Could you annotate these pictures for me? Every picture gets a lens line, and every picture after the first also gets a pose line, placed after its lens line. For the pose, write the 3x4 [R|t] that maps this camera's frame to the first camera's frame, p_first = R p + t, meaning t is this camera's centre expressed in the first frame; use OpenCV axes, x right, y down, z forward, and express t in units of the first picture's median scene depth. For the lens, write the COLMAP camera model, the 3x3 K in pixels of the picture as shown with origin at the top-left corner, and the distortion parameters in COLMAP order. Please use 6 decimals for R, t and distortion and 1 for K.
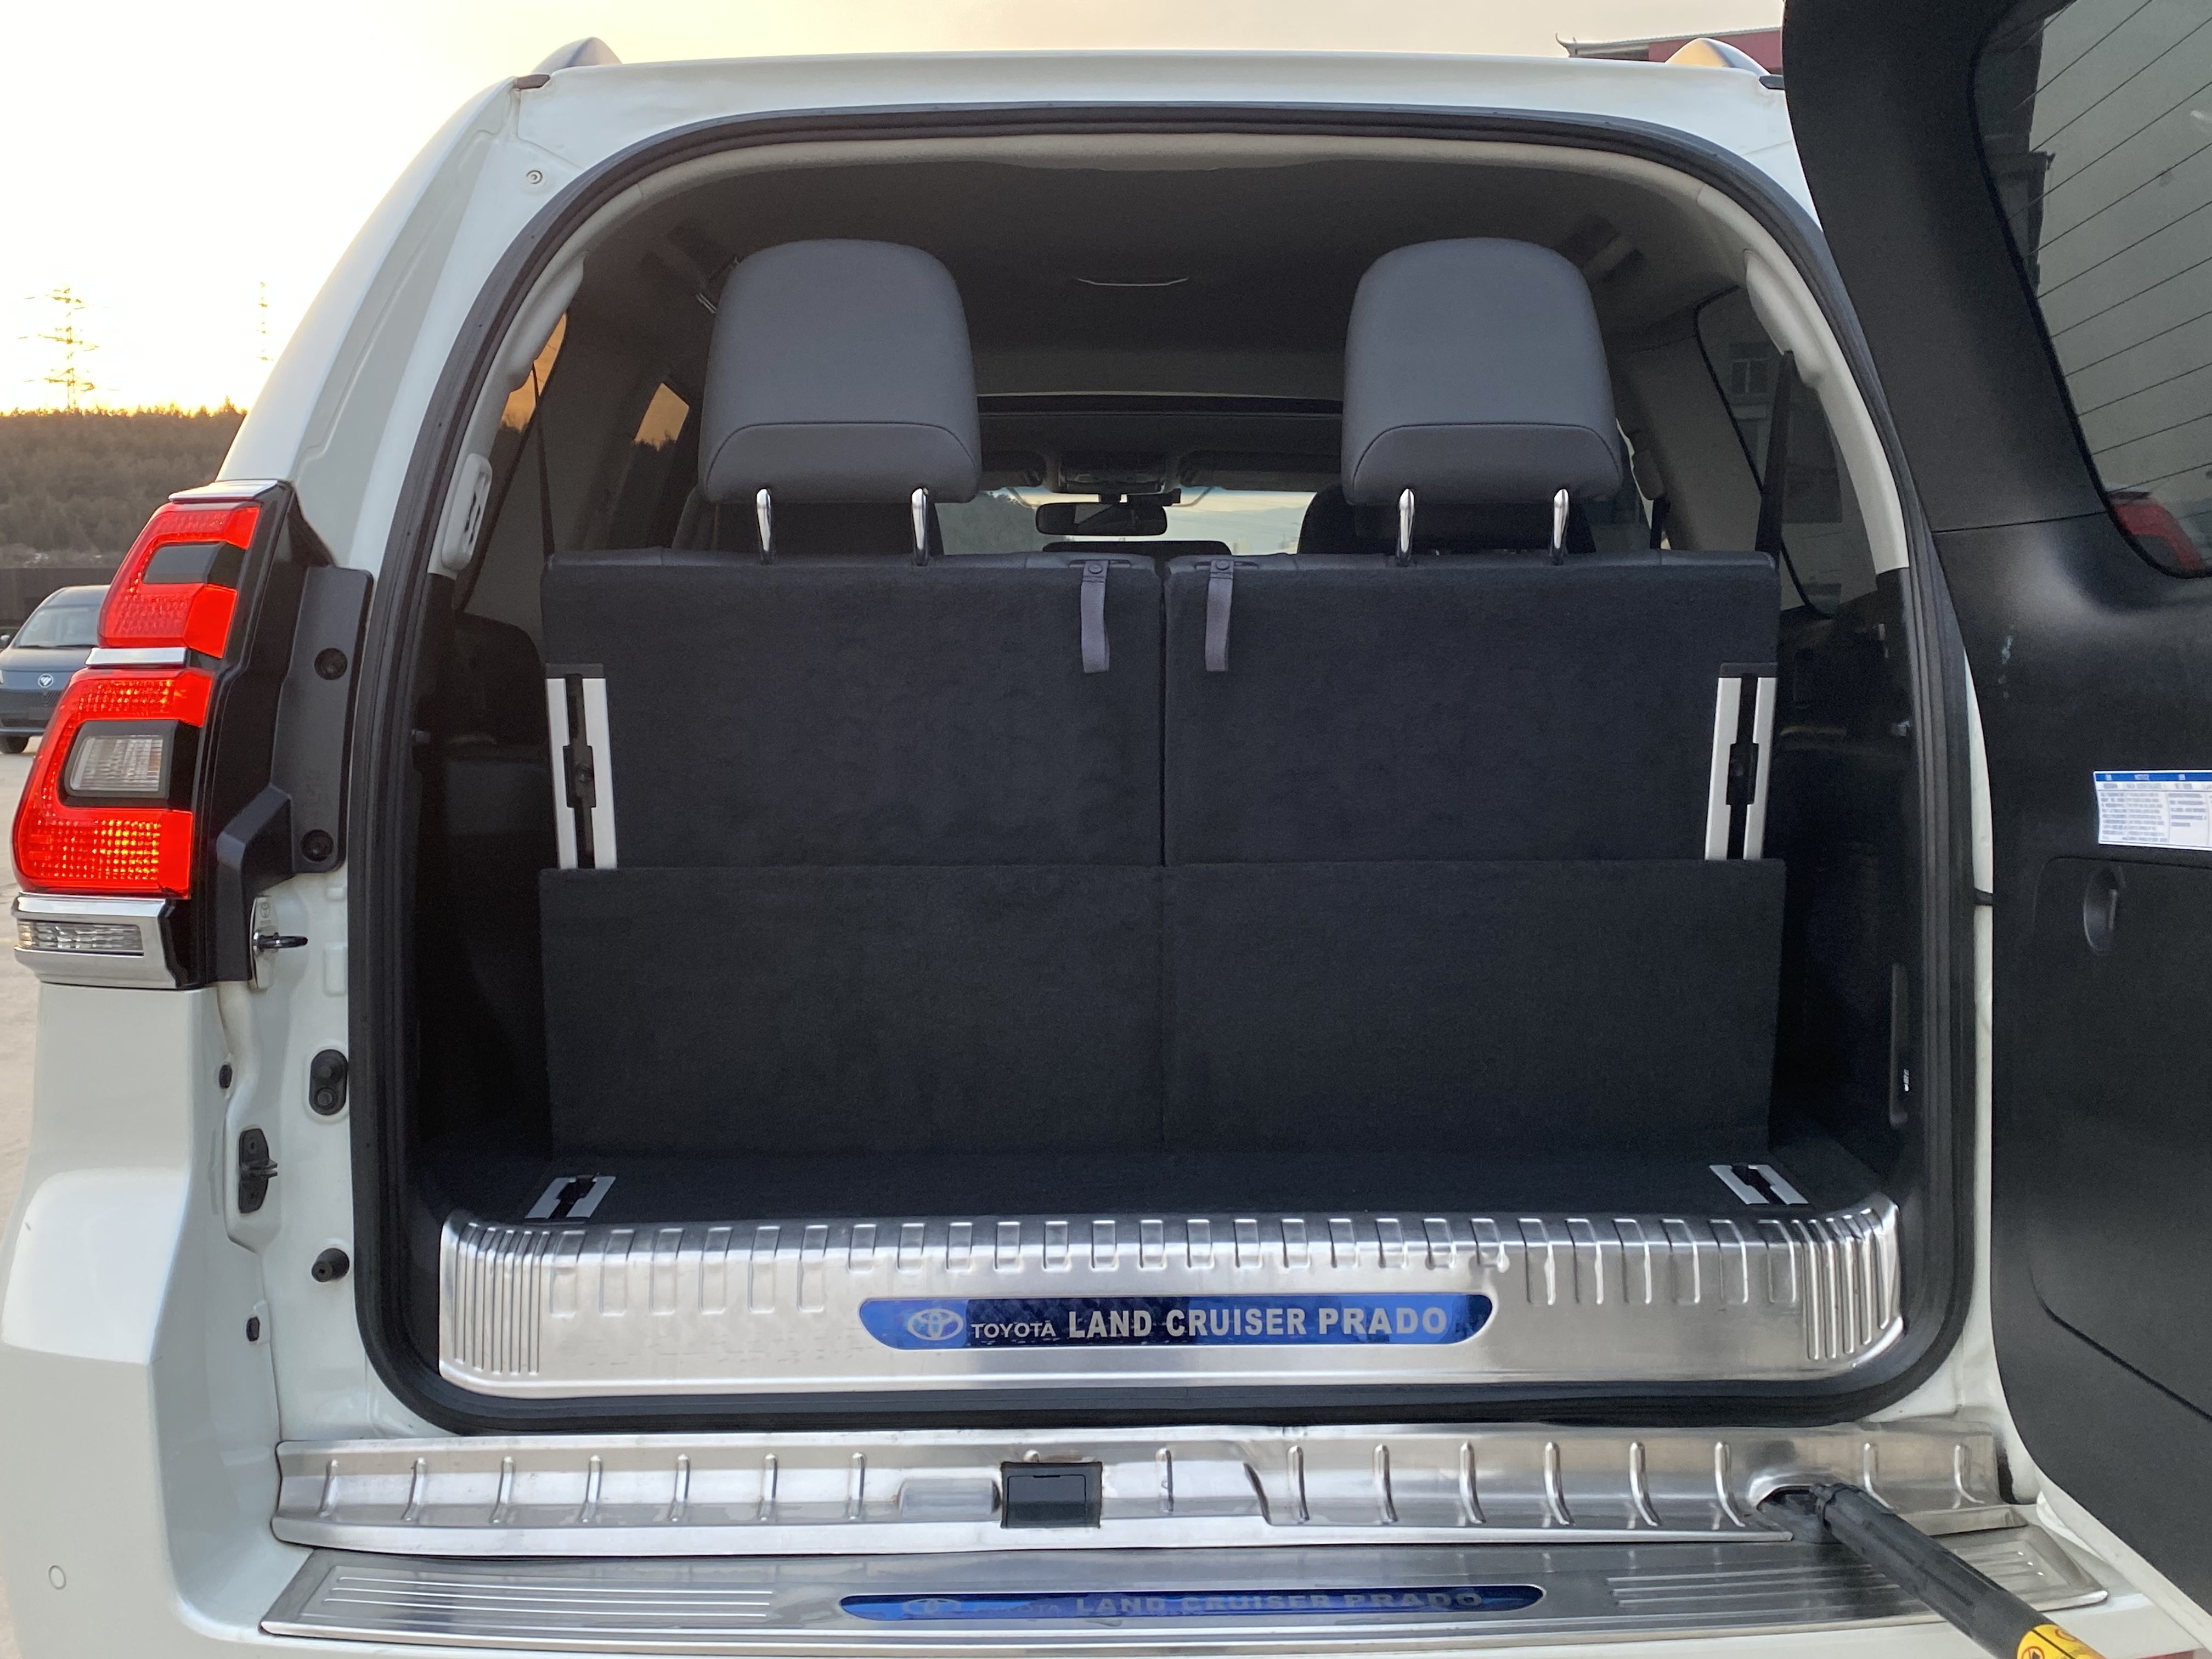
lens RADIAL K [[2256.0, 0, 1128.0], [0, 2256.0, 828.7], [0, 0, 1]] dist [0.017944, 0.000000]
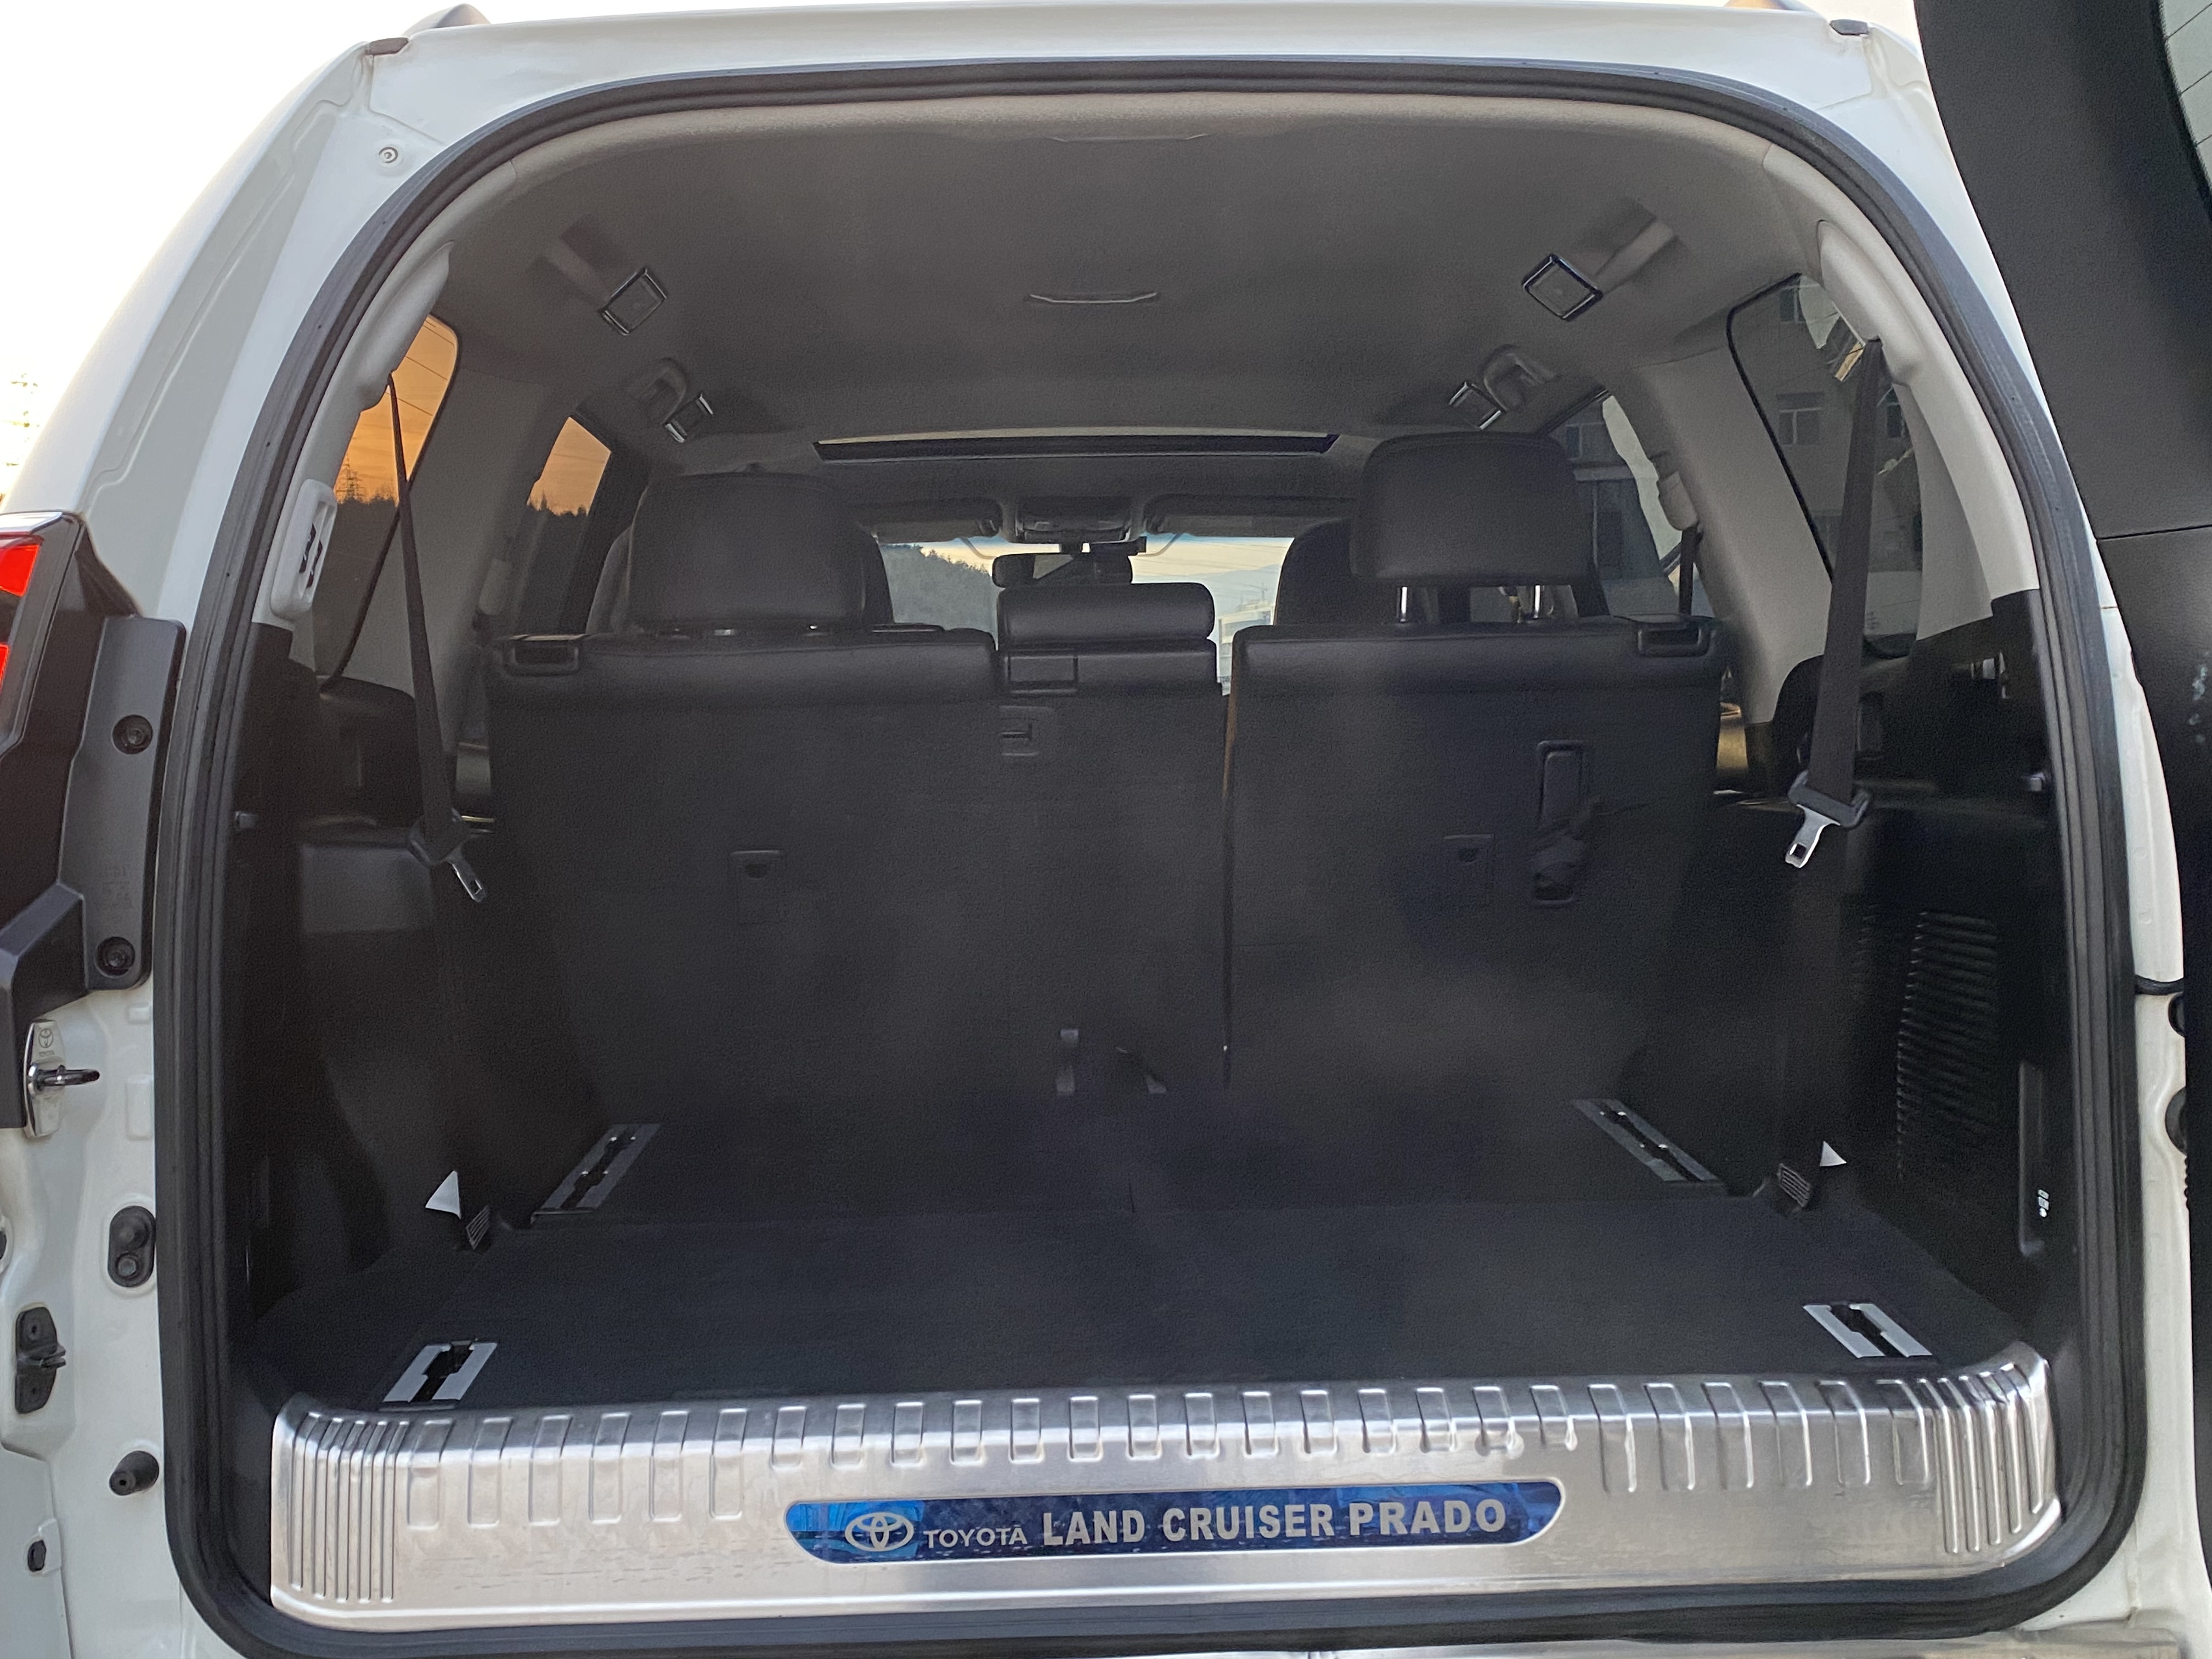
lens RADIAL K [[2256.0, 0, 1083.1], [0, 2256.0, 809.8], [0, 0, 1]] dist [0.017944, 0.000000]
pose [[0.999864, -0.016222, -0.002861, -0.005196], [0.016106, 0.999188, -0.036925, -0.009268], [0.003457, 0.036874, 0.999314, 0.173552]]
